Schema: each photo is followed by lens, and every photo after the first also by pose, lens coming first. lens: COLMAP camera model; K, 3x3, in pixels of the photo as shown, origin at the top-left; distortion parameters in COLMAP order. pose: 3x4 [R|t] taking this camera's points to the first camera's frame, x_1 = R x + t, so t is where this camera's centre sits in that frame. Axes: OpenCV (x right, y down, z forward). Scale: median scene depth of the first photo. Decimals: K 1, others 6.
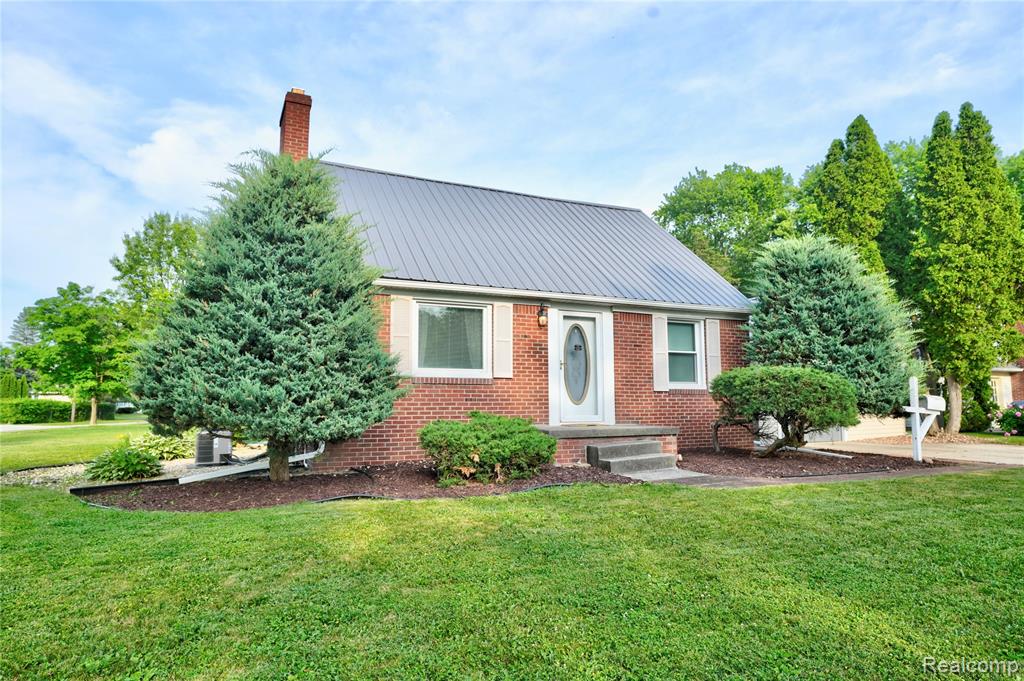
lens RADIAL K [[634.9, 0, 533.2], [0, 634.9, 342.4], [0, 0, 1]] dist [-0.004584, 0.001168]
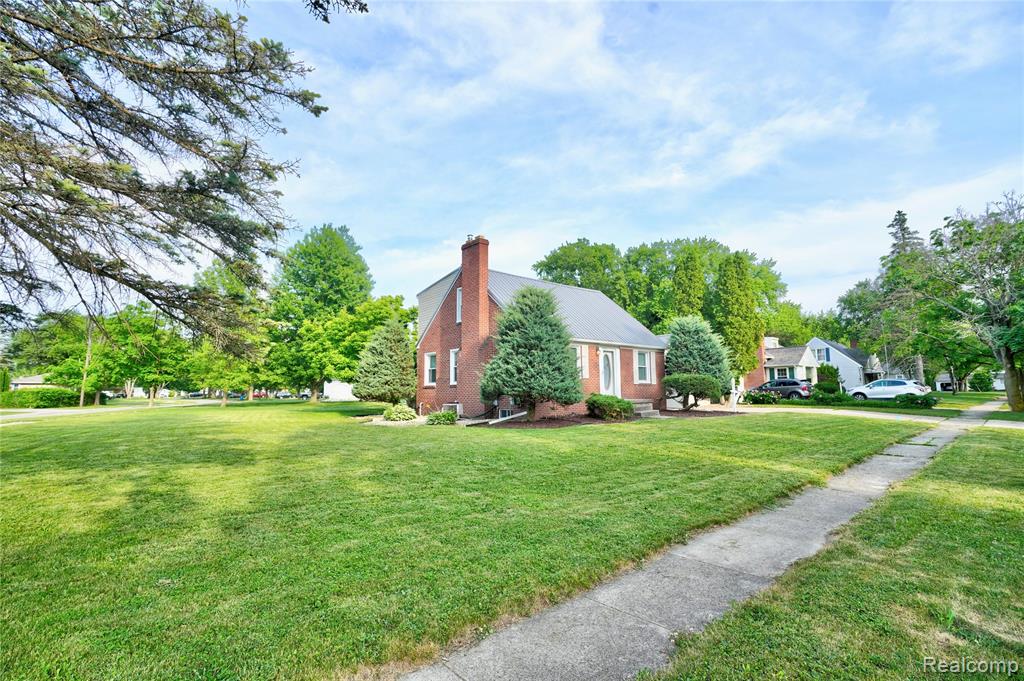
lens RADIAL K [[465.8, 0, 520.9], [0, 465.8, 340.8], [0, 0, 1]] dist [-0.076538, 0.026421]
pose [[0.966709, 0.022604, 0.254879, -0.610286], [-0.021977, 0.999744, -0.005308, -0.059266], [-0.254934, -0.000470, 0.966958, -0.472124]]
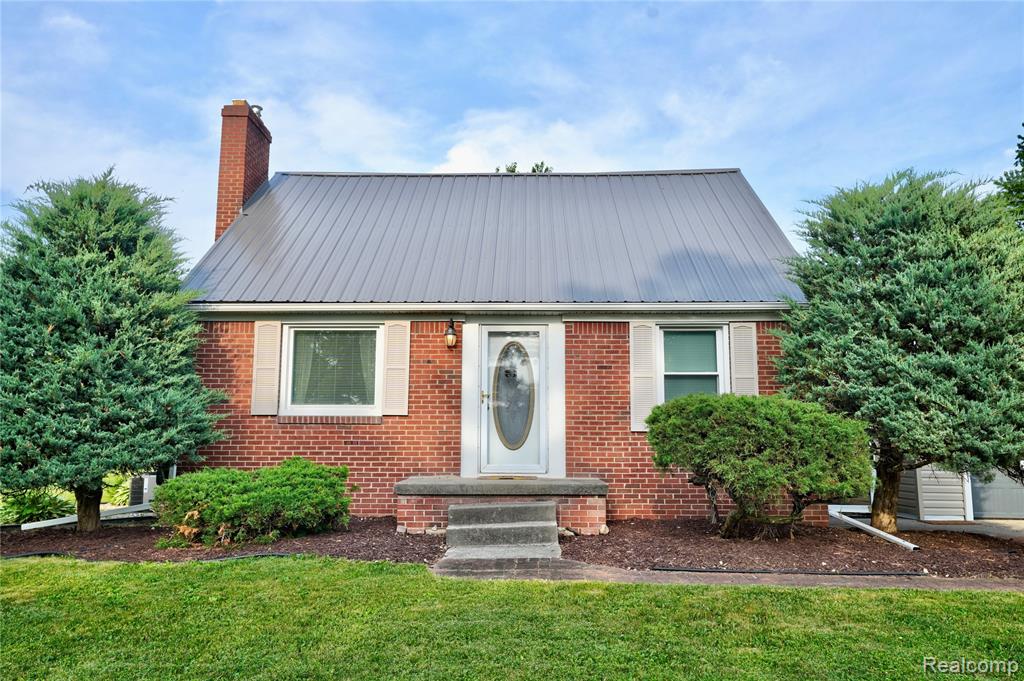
lens RADIAL K [[797.5, 0, 512.0], [0, 797.5, 340.5], [0, 0, 1]] dist [0.030973, 0.001346]
pose [[0.886161, -0.052570, -0.460386, 0.523192], [0.038179, 0.998449, -0.040522, 0.008141], [0.461803, 0.018331, 0.886793, 0.172658]]
